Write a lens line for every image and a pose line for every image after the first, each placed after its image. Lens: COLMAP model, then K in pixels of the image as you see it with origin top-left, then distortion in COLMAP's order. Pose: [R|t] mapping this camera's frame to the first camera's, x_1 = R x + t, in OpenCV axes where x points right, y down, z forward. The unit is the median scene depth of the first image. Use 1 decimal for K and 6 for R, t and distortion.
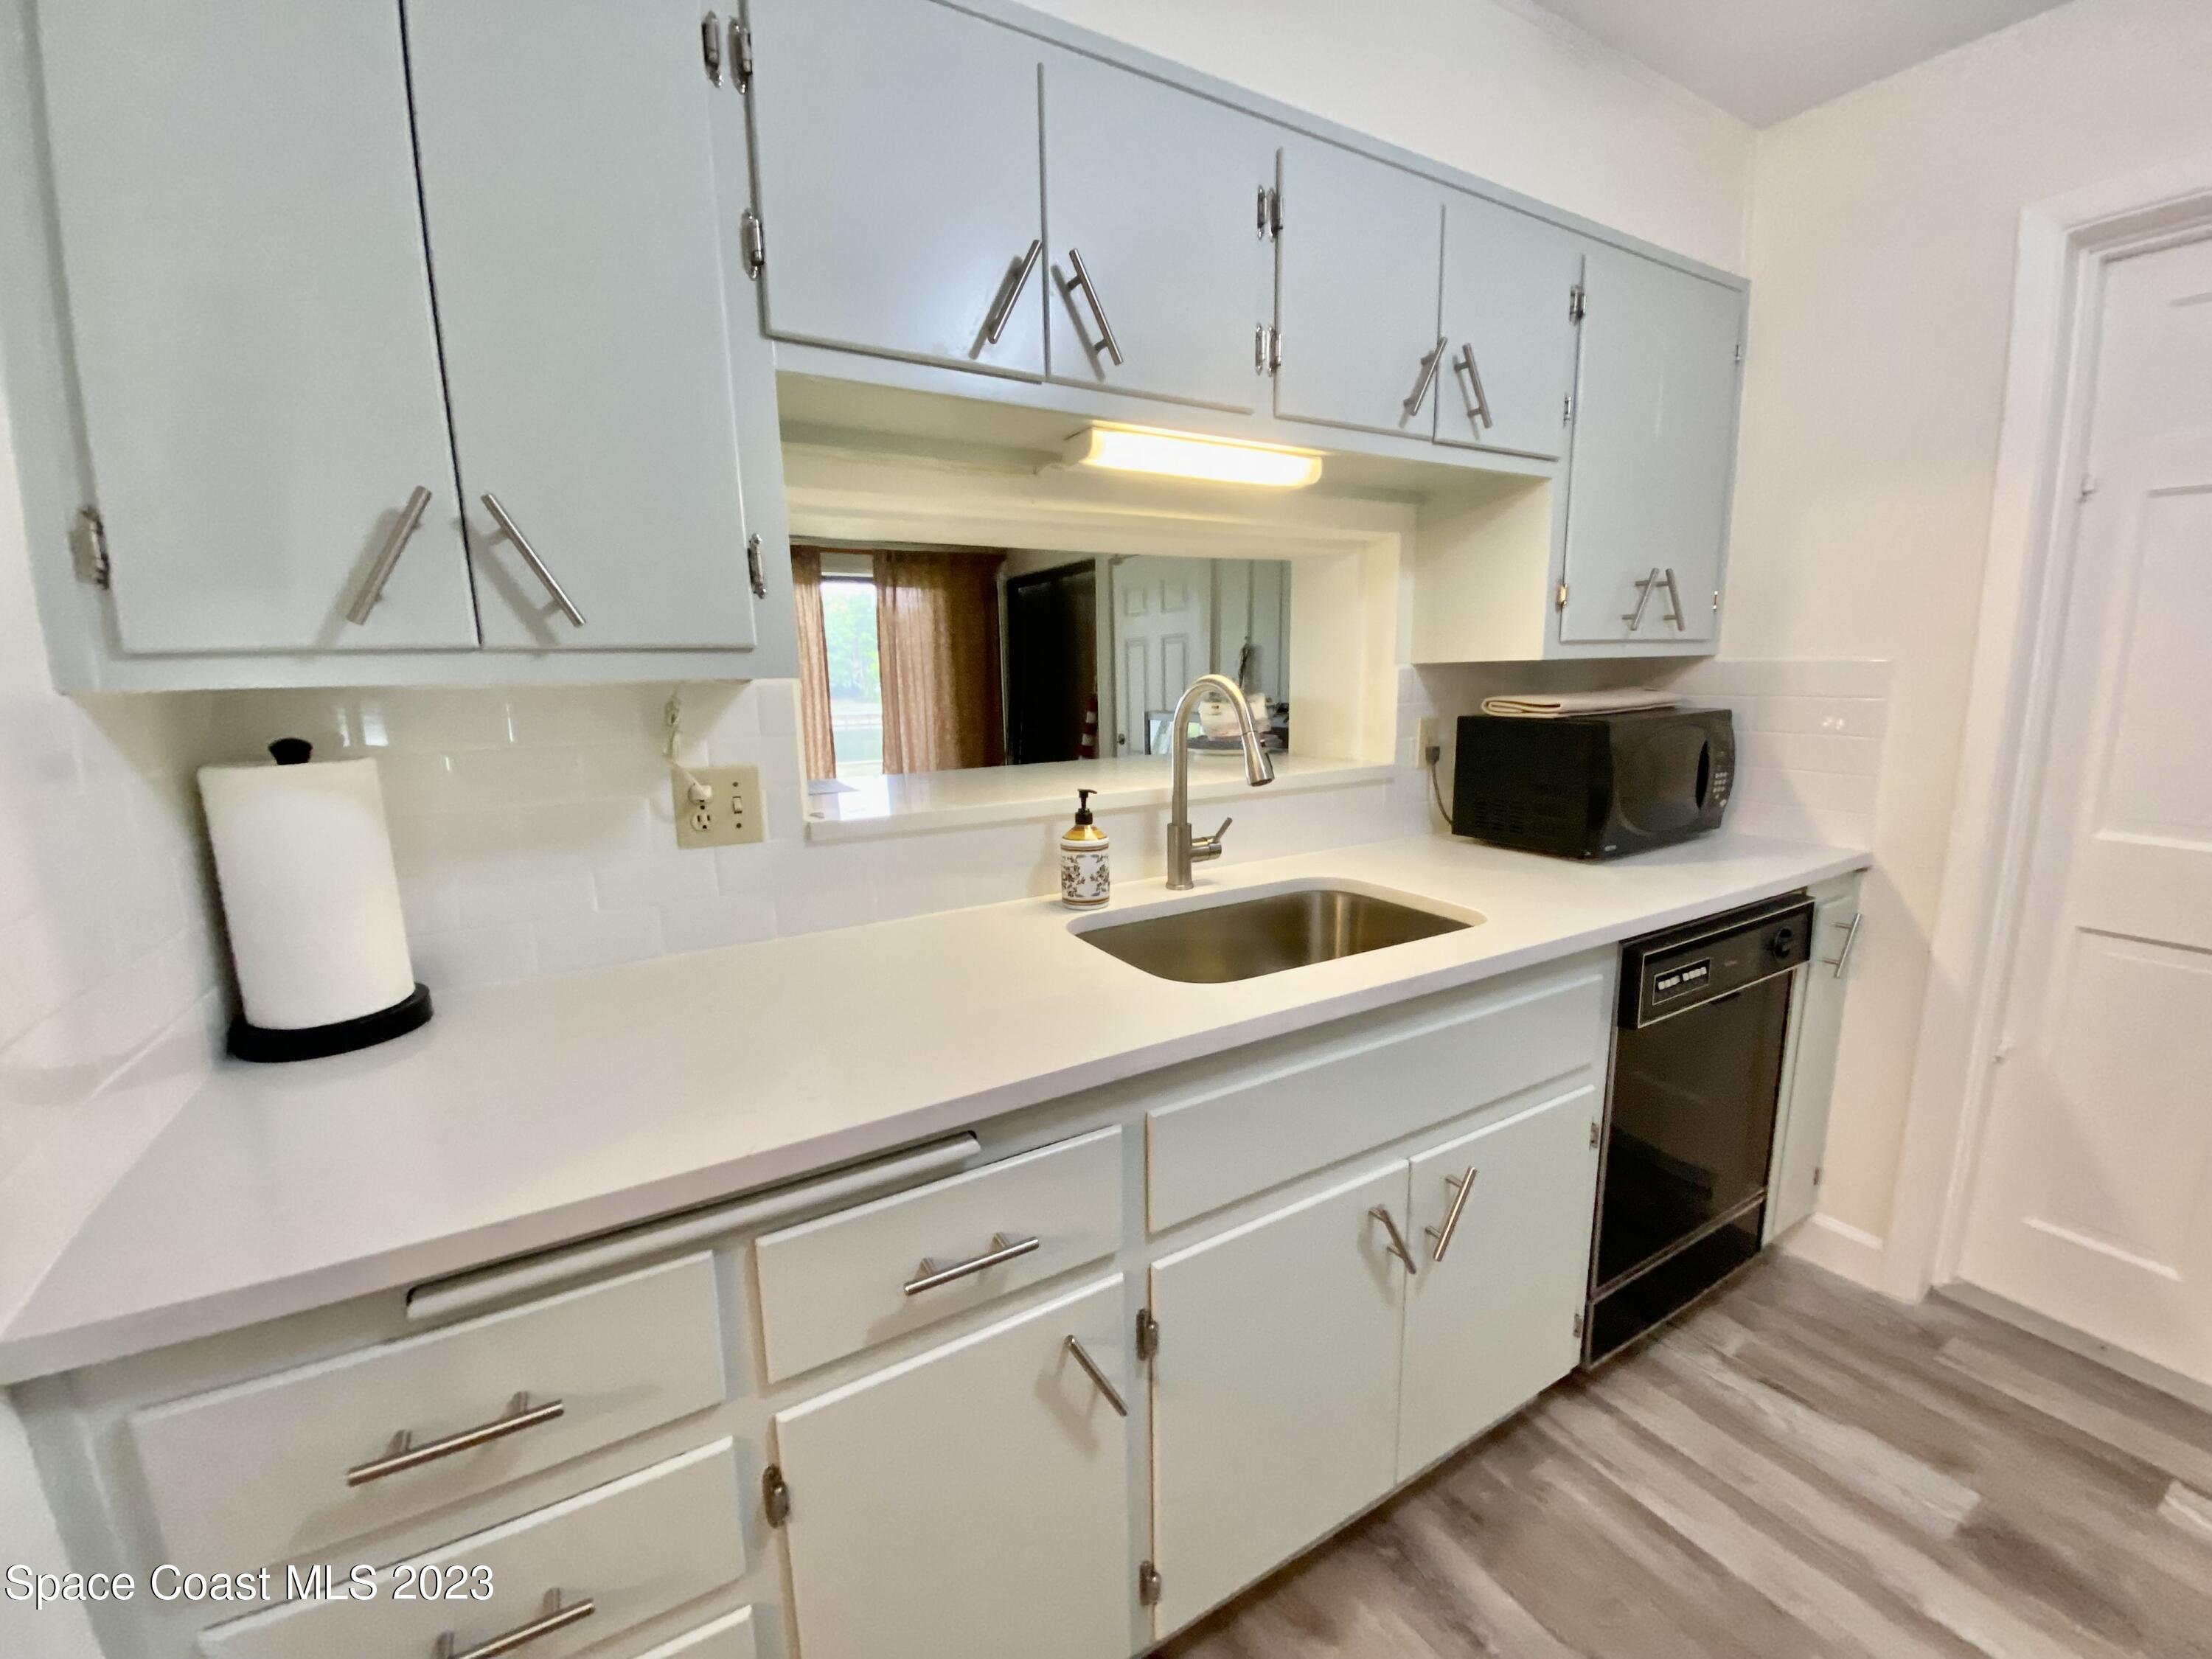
lens RADIAL K [[902.4, 0, 1095.8], [0, 902.4, 837.8], [0, 0, 1]] dist [0.037417, -0.024189]
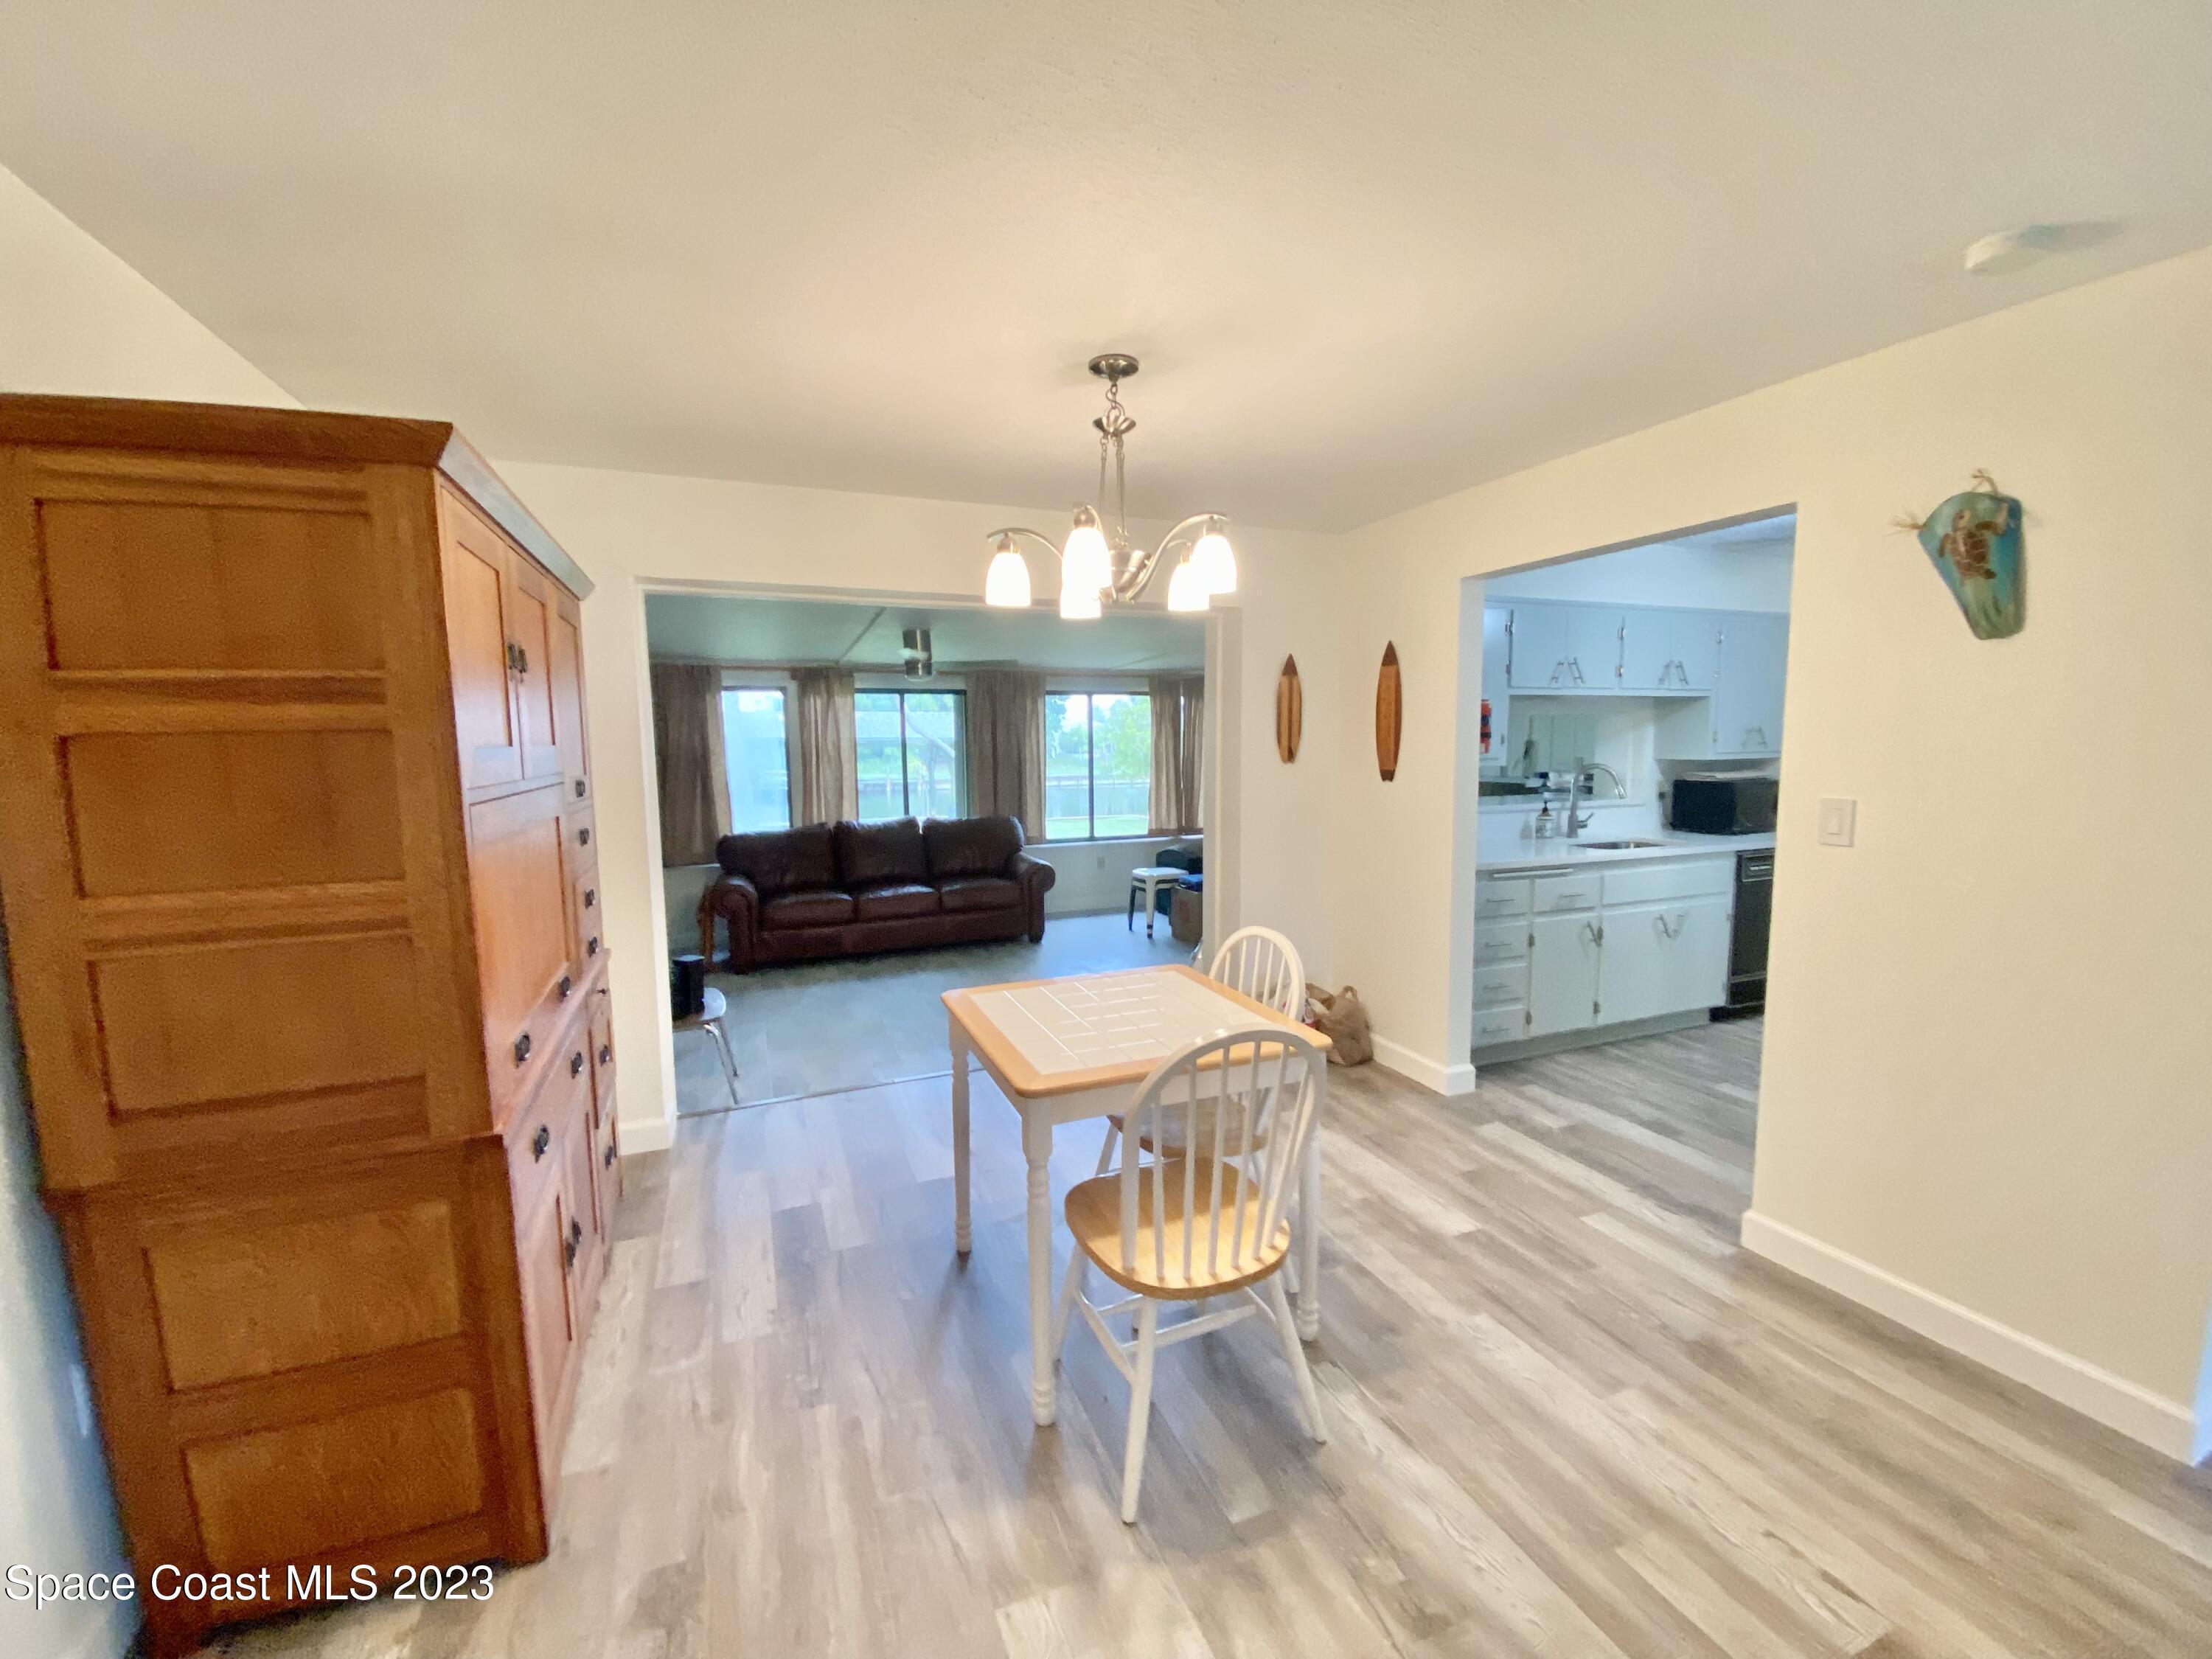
lens RADIAL K [[902.4, 0, 1095.8], [0, 902.4, 837.8], [0, 0, 1]] dist [0.037417, -0.024189]
pose [[0.990816, 0.025270, -0.132836, -1.086574], [-0.034670, 0.997019, -0.068932, 0.328918], [0.130698, 0.072905, 0.988738, -2.187723]]
